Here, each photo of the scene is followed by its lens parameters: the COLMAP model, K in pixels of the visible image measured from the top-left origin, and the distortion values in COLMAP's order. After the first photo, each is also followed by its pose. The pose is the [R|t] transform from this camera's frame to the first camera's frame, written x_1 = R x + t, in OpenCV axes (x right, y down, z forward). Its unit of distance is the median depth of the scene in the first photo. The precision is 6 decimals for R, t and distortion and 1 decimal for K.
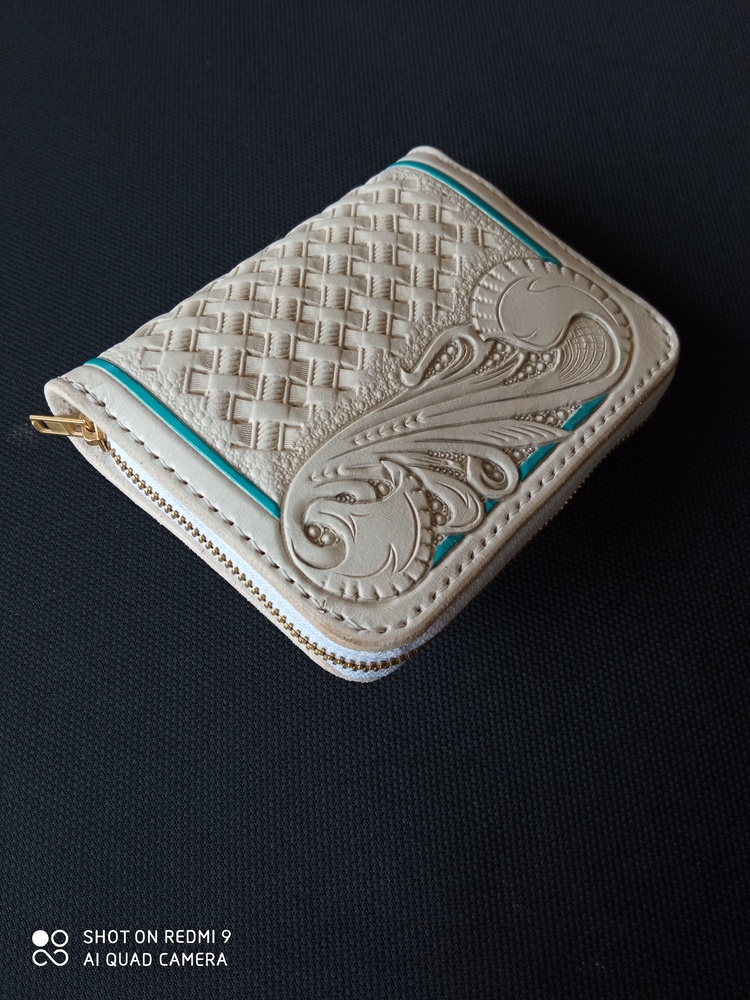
lens RADIAL K [[785.8, 0, 374.3], [0, 785.8, 500.2], [0, 0, 1]] dist [0.089427, -0.000193]
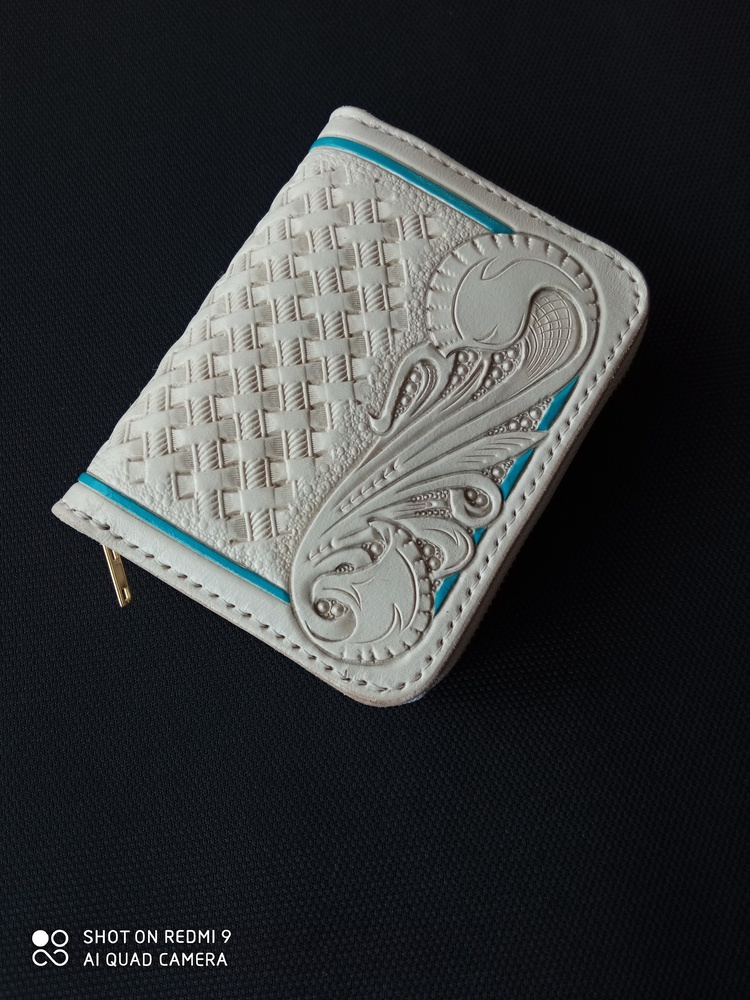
lens RADIAL K [[785.8, 0, 374.3], [0, 785.8, 500.2], [0, 0, 1]] dist [0.089427, -0.000193]
pose [[0.972842, -0.207691, -0.102191, 0.123473], [0.228174, 0.934714, 0.272482, -0.345802], [0.038928, -0.288399, 0.956719, -0.010514]]
